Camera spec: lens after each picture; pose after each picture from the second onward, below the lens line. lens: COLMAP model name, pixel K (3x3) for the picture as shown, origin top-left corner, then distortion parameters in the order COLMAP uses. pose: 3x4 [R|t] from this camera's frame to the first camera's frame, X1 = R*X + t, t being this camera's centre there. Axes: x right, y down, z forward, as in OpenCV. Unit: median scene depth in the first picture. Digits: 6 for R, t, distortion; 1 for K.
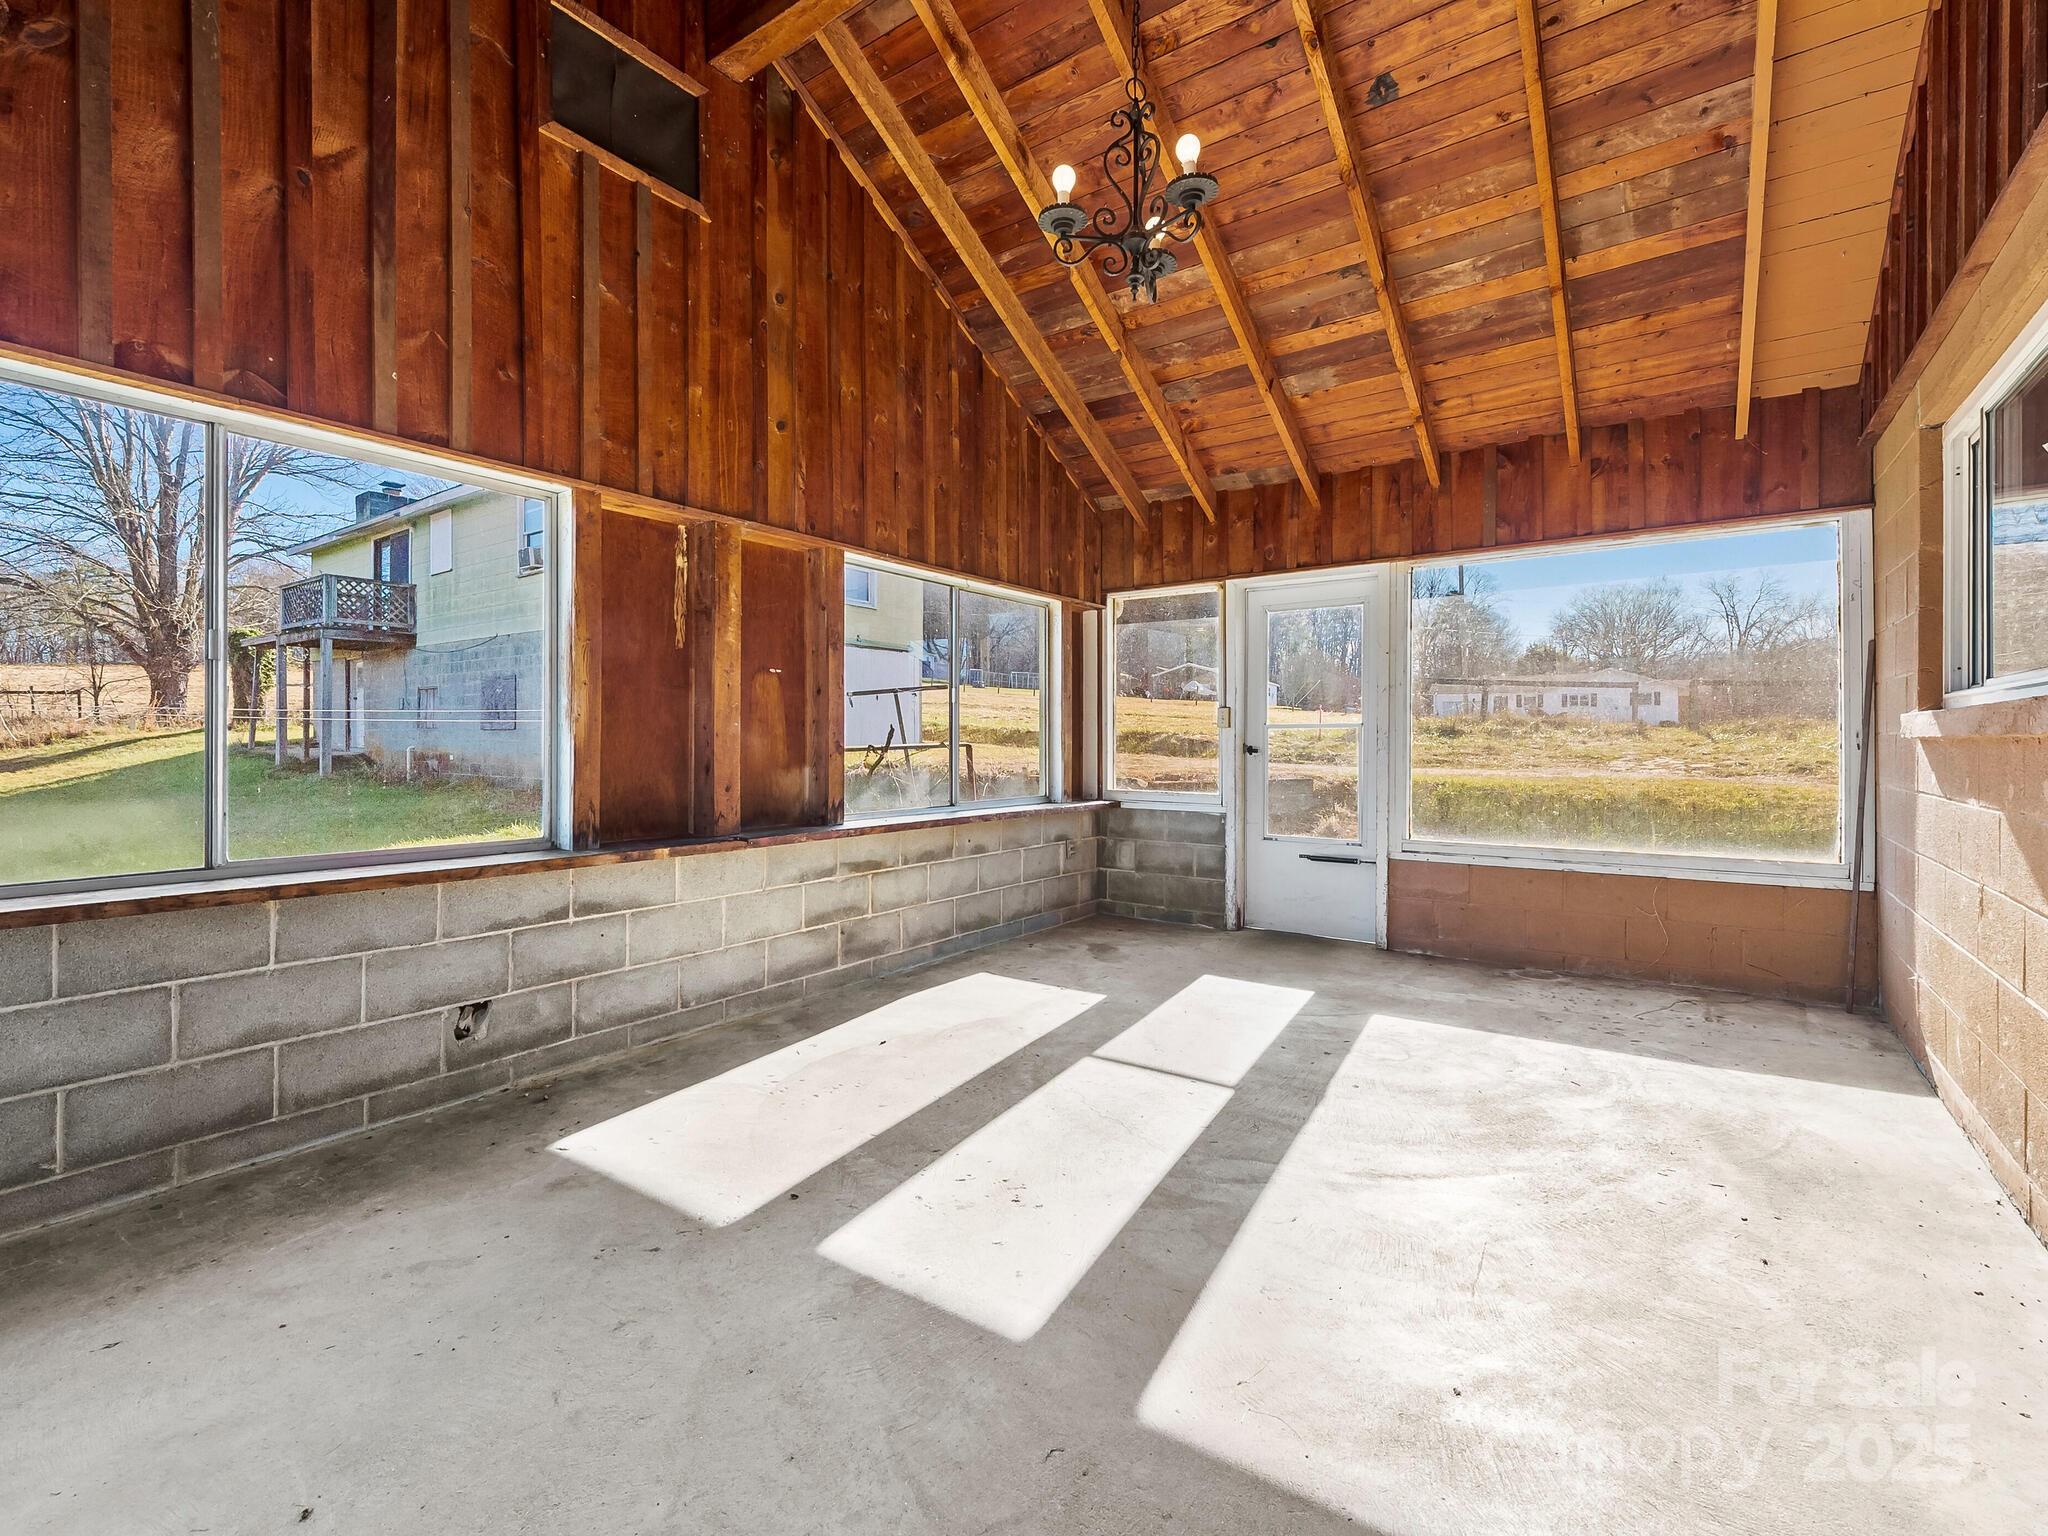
lens RADIAL K [[933.7, 0, 1017.6], [0, 933.7, 746.0], [0, 0, 1]] dist [-0.013877, -0.000477]
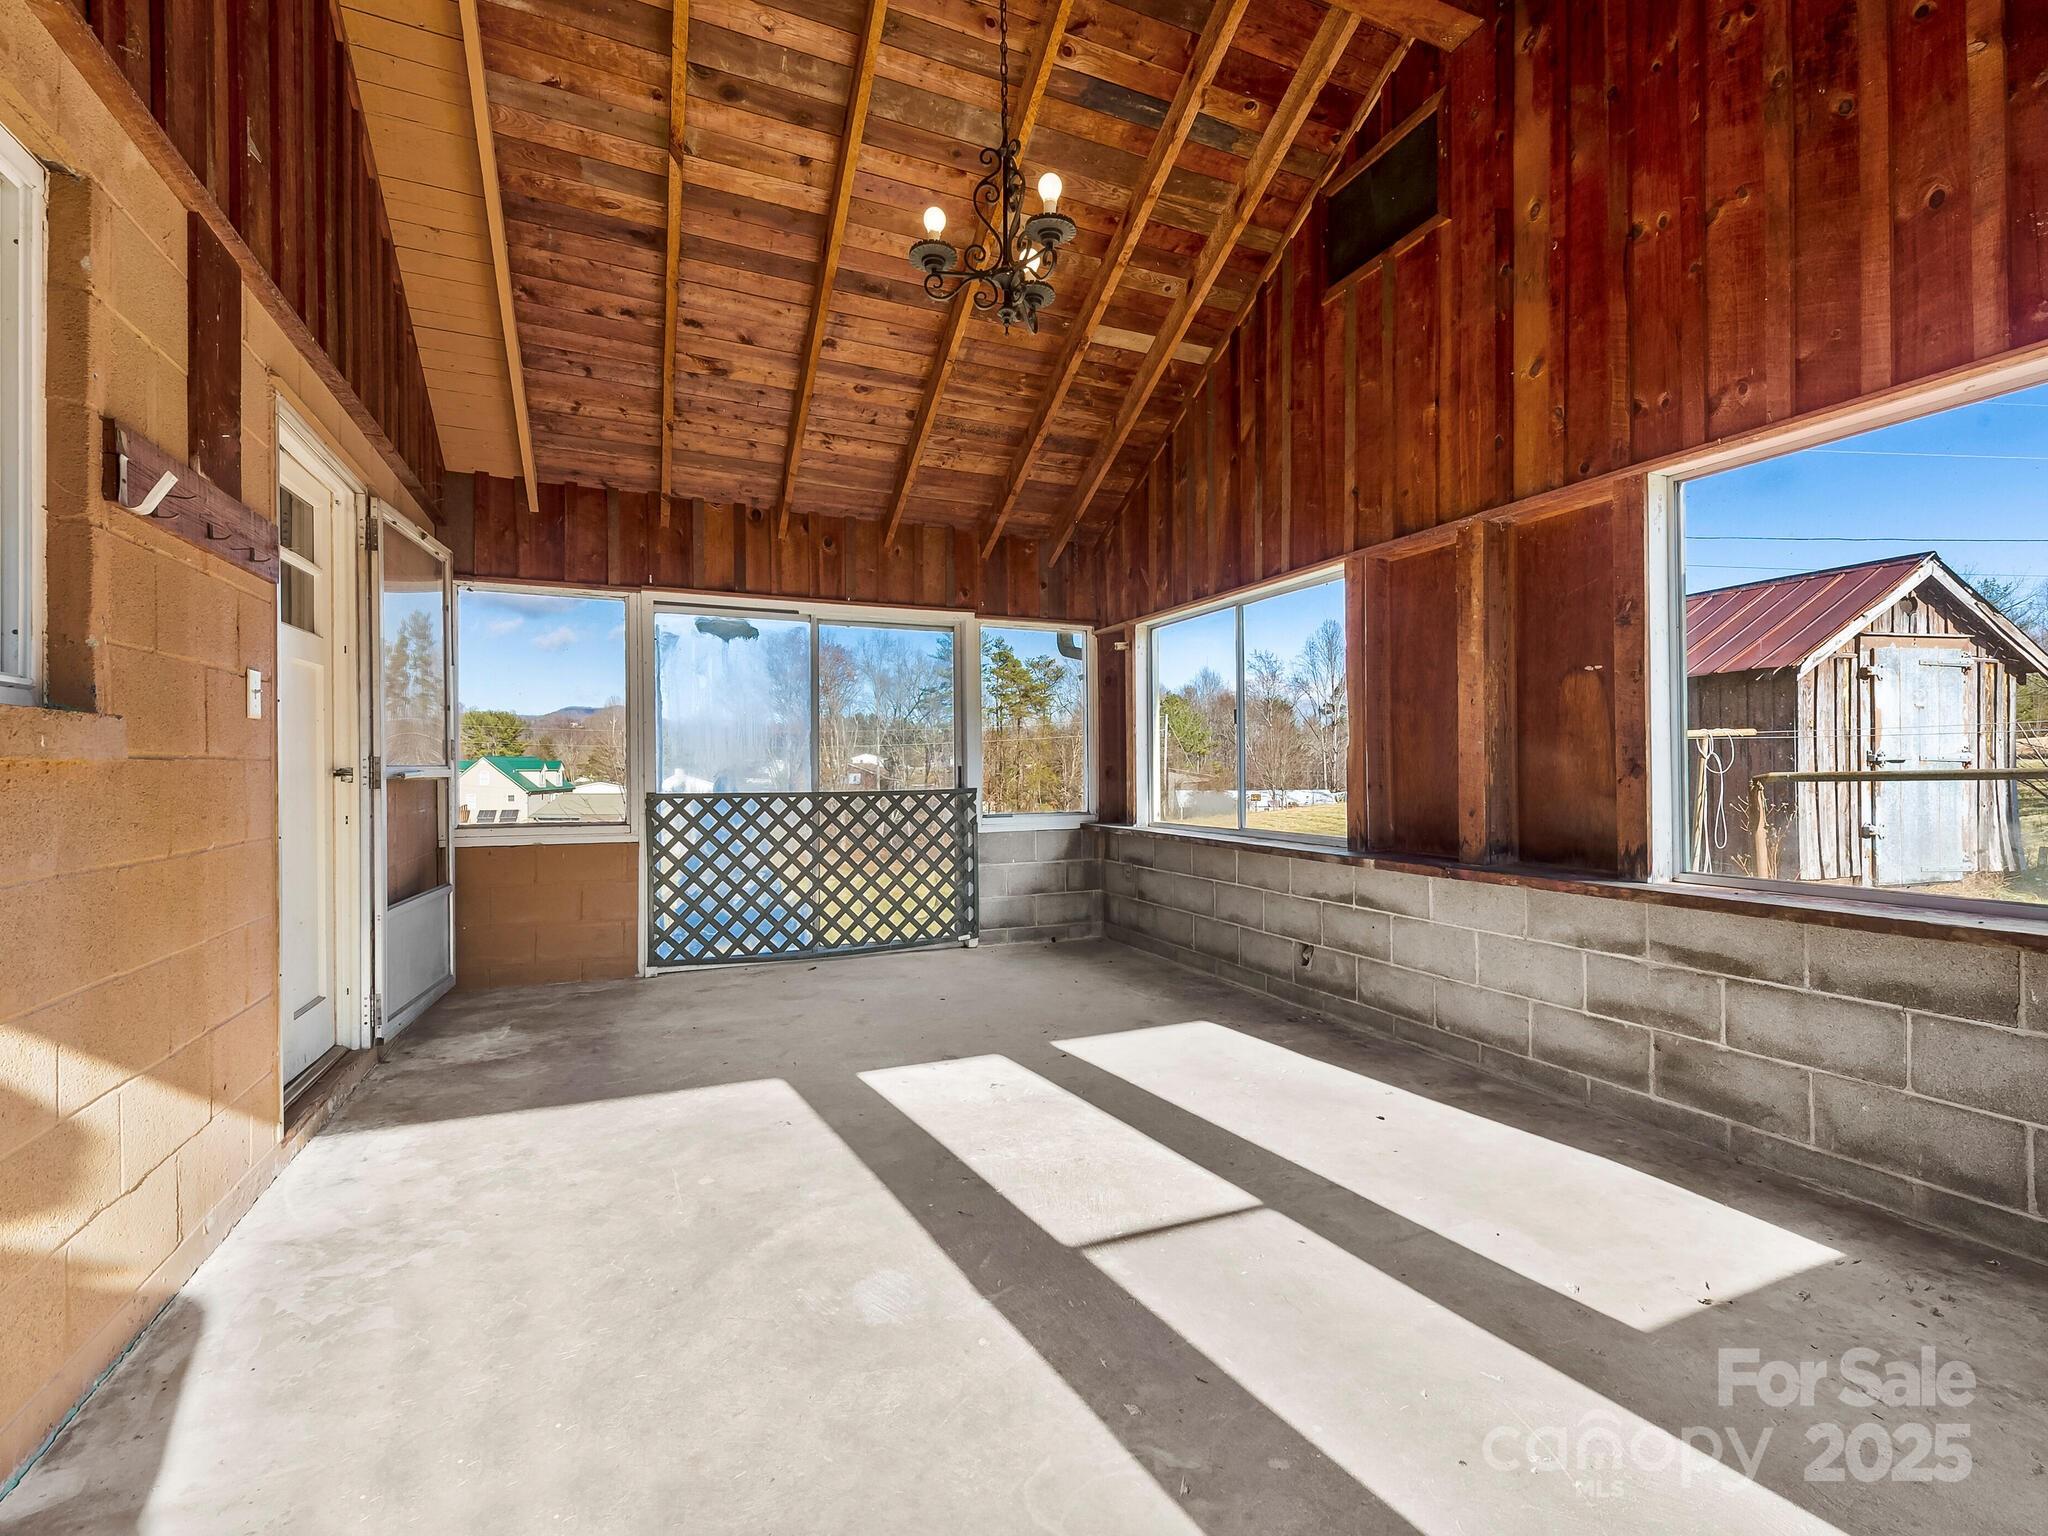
lens RADIAL K [[933.7, 0, 1026.9], [0, 933.7, 775.8], [0, 0, 1]] dist [-0.013877, -0.000477]
pose [[-0.531281, 0.008722, -0.847151, 0.790476], [0.003155, 0.999960, 0.008317, -0.000026], [0.847190, 0.001746, -0.531288, 1.258140]]
